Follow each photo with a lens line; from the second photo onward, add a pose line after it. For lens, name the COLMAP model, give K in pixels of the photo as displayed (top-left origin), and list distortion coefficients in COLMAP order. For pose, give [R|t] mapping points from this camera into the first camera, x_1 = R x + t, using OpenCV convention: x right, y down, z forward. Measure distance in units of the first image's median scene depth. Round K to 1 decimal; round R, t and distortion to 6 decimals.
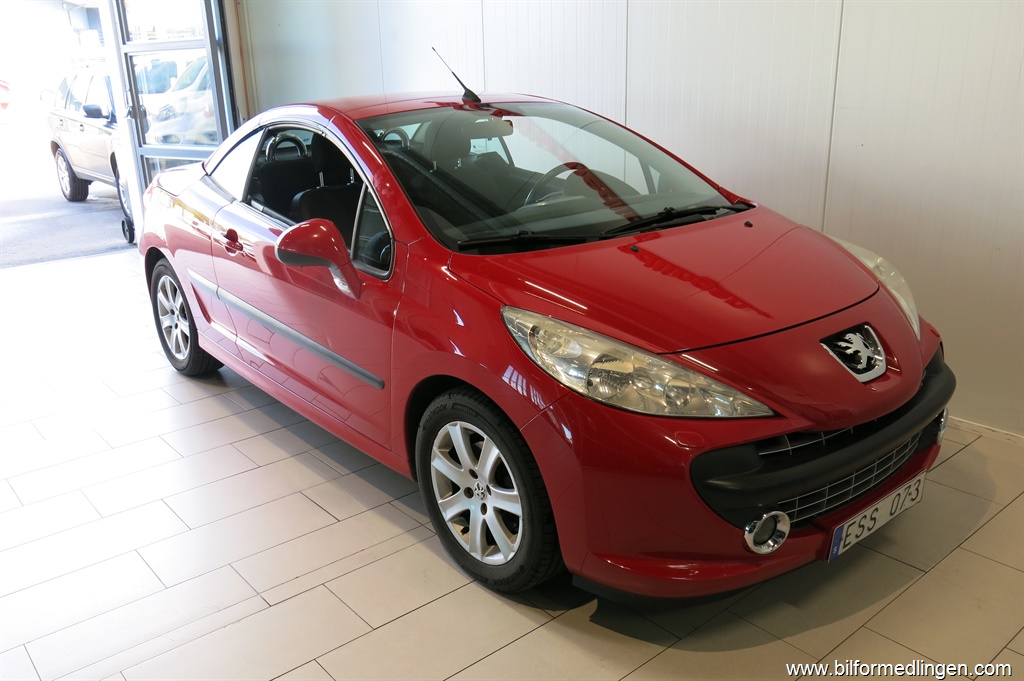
lens RADIAL K [[854.5, 0, 512.0], [0, 854.5, 343.5], [0, 0, 1]] dist [-0.016193, -0.014762]
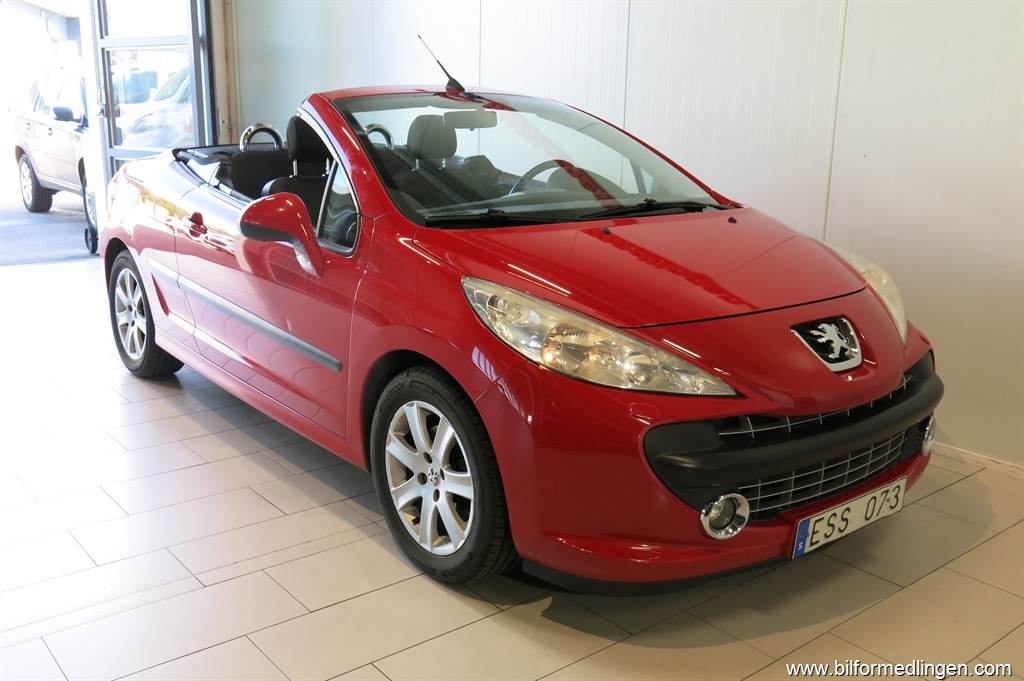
lens RADIAL K [[963.5, 0, 506.3], [0, 963.5, 340.9], [0, 0, 1]] dist [-0.022591, 0.000000]
pose [[0.998804, 0.047459, -0.011791, 0.041886], [-0.048189, 0.996228, -0.072159, 0.082914], [0.008322, 0.072641, 0.997323, -0.065596]]
